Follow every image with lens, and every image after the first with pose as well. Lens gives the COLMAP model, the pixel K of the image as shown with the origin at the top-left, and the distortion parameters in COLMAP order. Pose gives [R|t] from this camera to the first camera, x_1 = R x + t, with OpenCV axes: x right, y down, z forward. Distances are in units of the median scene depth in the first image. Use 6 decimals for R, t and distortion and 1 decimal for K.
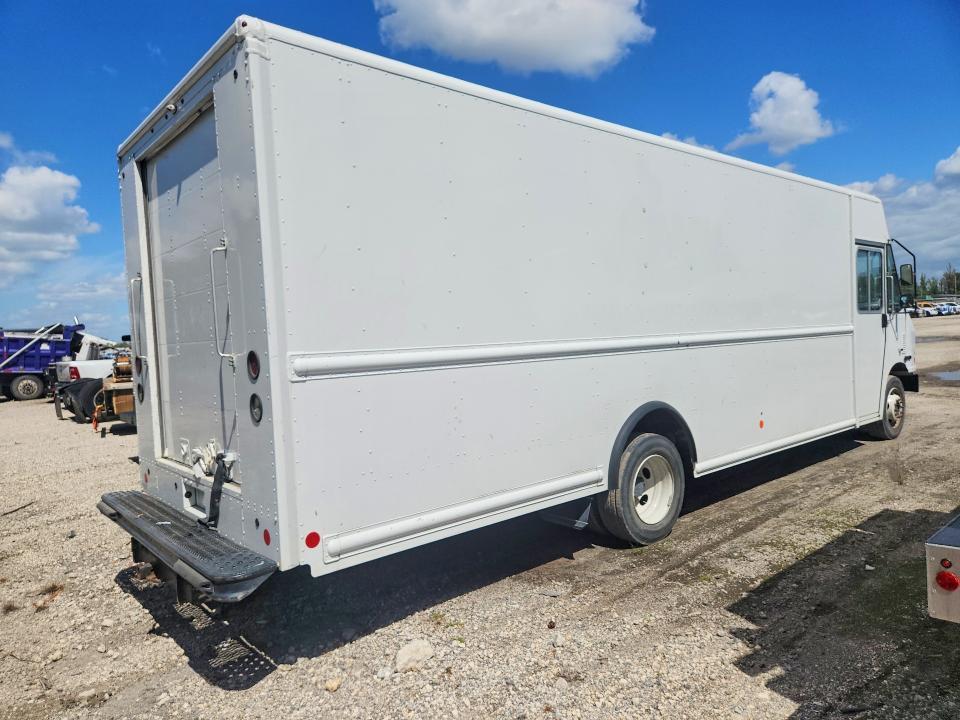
lens RADIAL K [[654.0, 0, 480.0], [0, 654.0, 360.0], [0, 0, 1]] dist [0.018229, -0.002594]
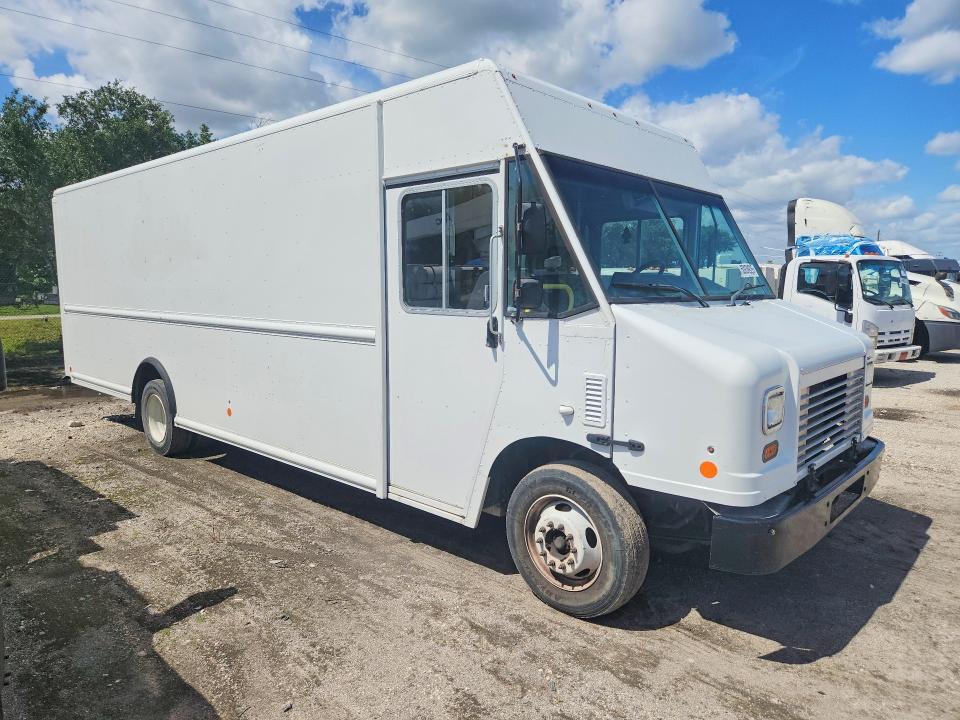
lens RADIAL K [[654.0, 0, 480.0], [0, 654.0, 360.0], [0, 0, 1]] dist [0.018229, -0.002594]
pose [[0.116119, 0.153762, -0.981261, 1.605162], [-0.047903, 0.987662, 0.149096, -0.163287], [0.992079, 0.029692, 0.122052, 1.404053]]
